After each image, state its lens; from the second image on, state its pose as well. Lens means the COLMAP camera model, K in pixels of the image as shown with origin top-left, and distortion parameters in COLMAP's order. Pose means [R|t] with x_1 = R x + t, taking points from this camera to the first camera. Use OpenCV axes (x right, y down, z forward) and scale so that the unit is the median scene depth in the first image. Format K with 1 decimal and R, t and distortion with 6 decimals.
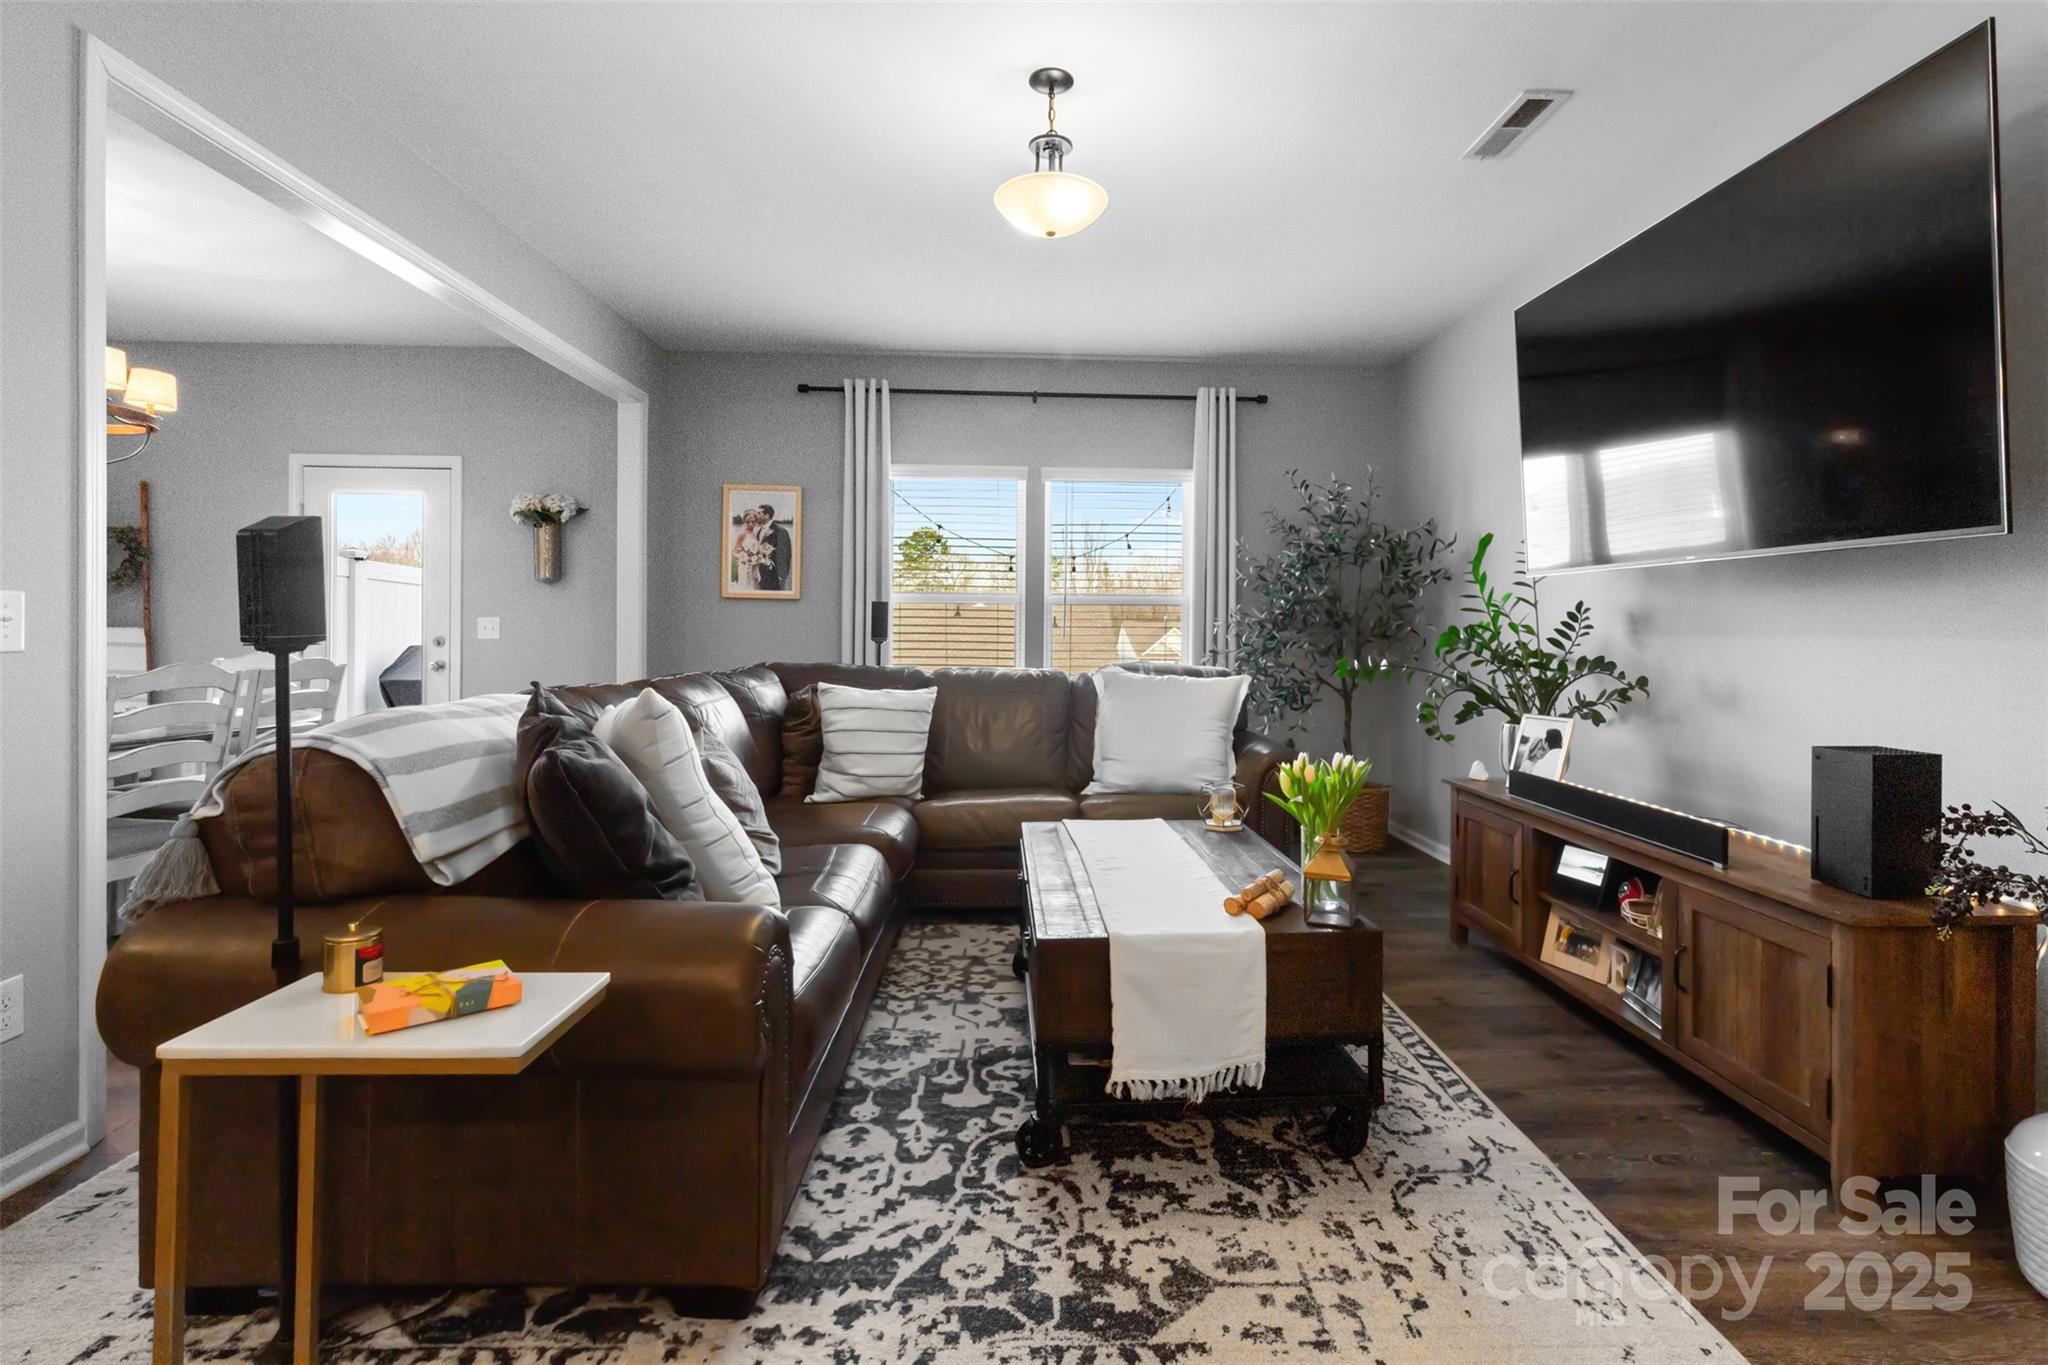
lens RADIAL K [[954.4, 0, 1055.6], [0, 954.4, 649.1], [0, 0, 1]] dist [0.000340, -0.000194]
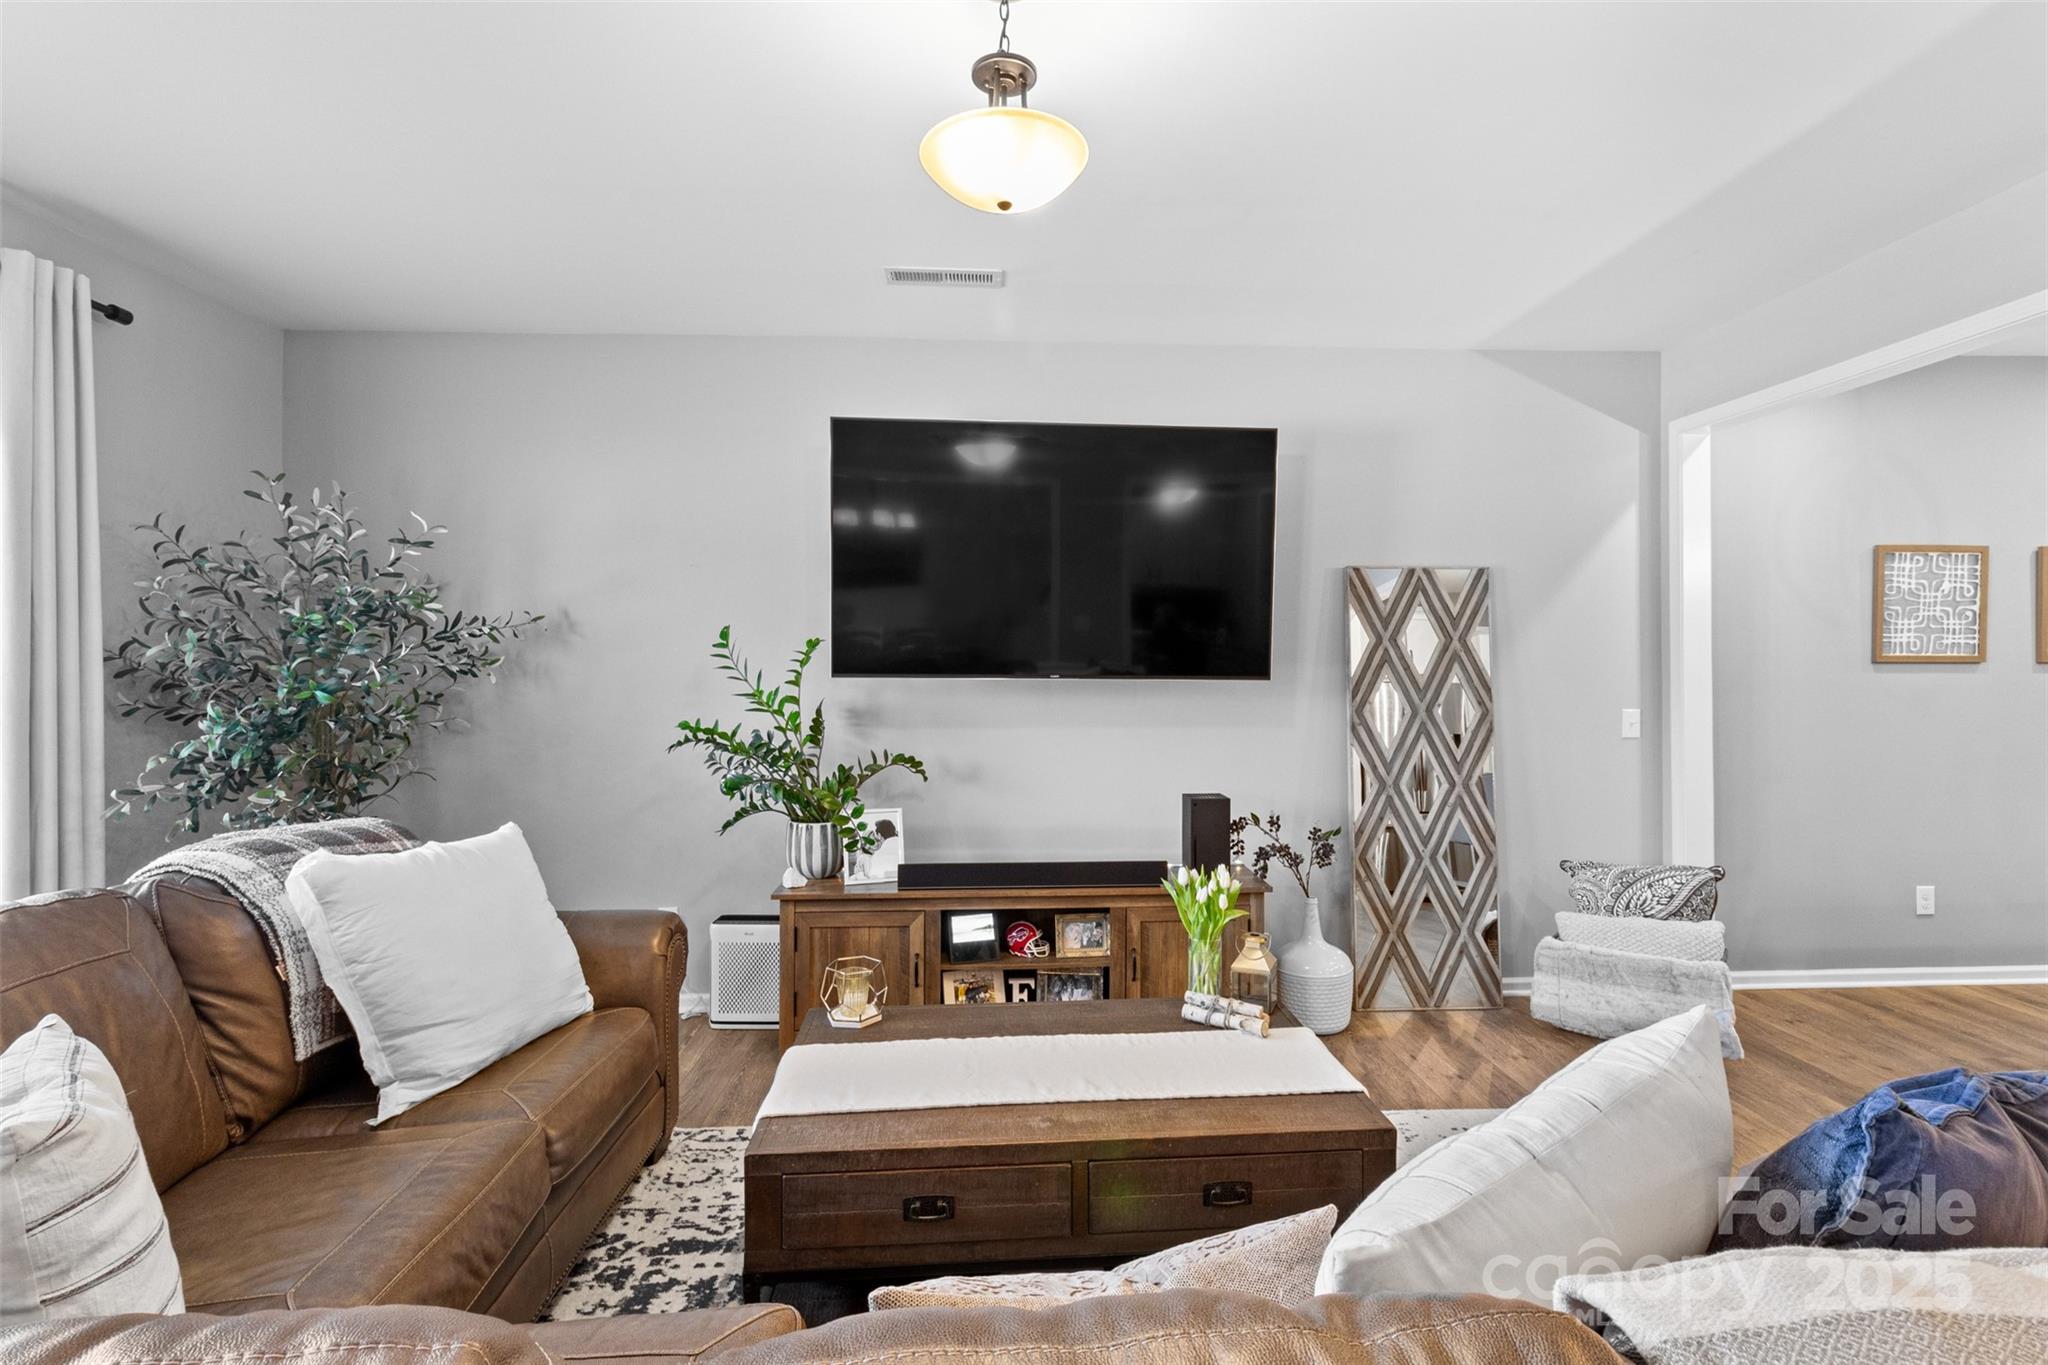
lens RADIAL K [[949.0, 0, 1038.2], [0, 949.0, 669.3], [0, 0, 1]] dist [-0.002012, 0.002880]
pose [[-0.026517, -0.011743, 0.999579, -0.623927], [0.019361, 0.999737, 0.012259, -0.107900], [-0.999461, 0.019678, -0.026282, 0.936330]]
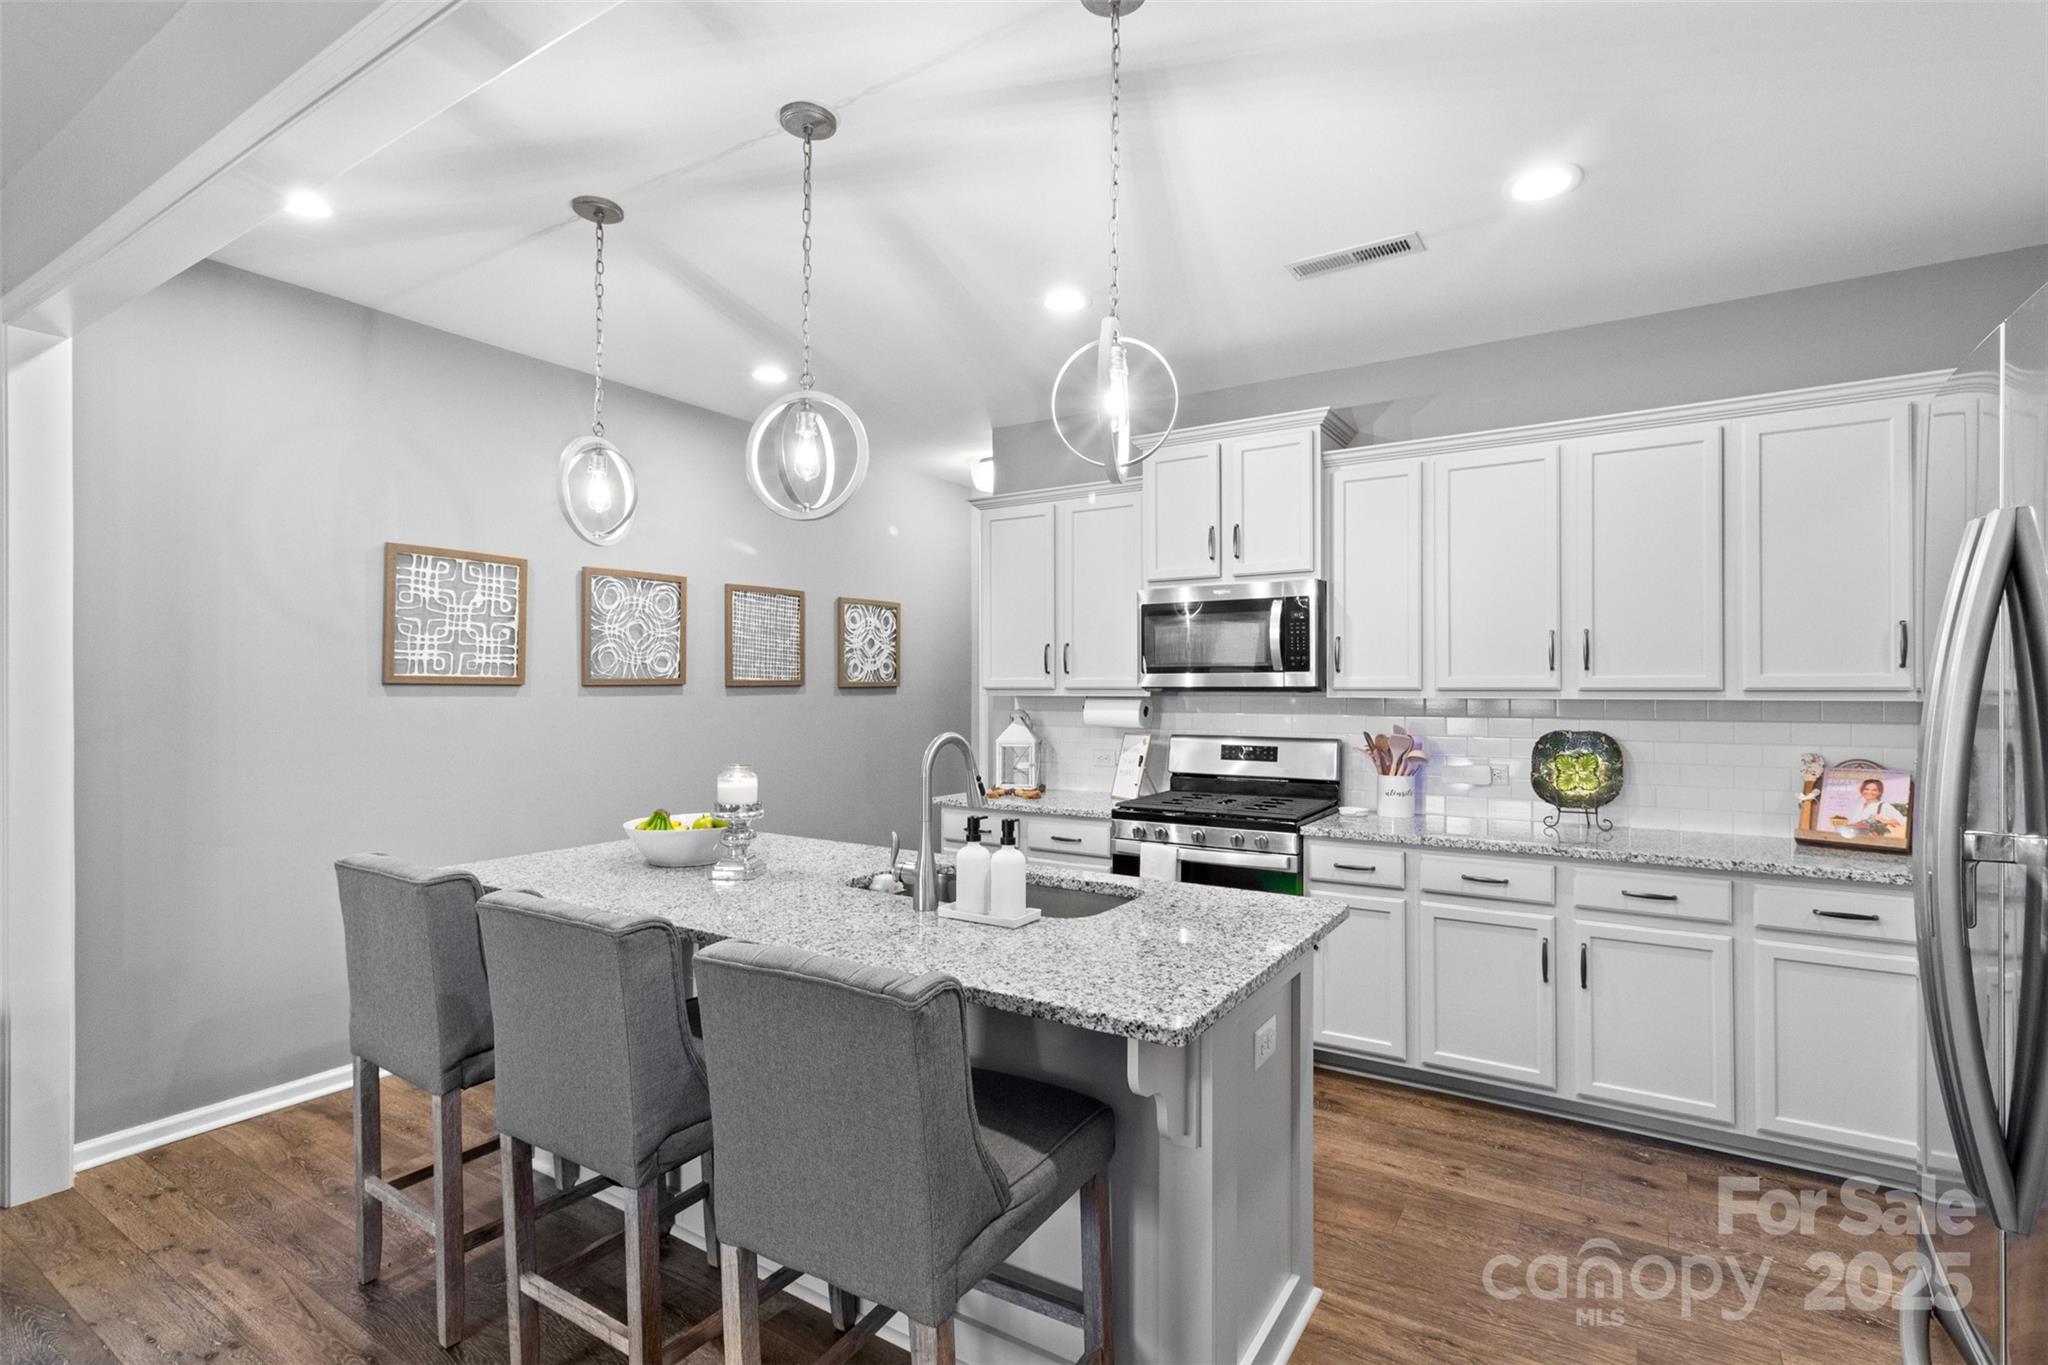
lens RADIAL K [[949.0, 0, 1043.0], [0, 949.0, 681.9], [0, 0, 1]] dist [-0.002012, 0.002880]
pose [[-0.832482, -0.008372, 0.553989, -0.568437], [-0.002036, 0.999925, 0.012051, -0.094799], [-0.554048, 0.008904, -0.832437, 0.188417]]
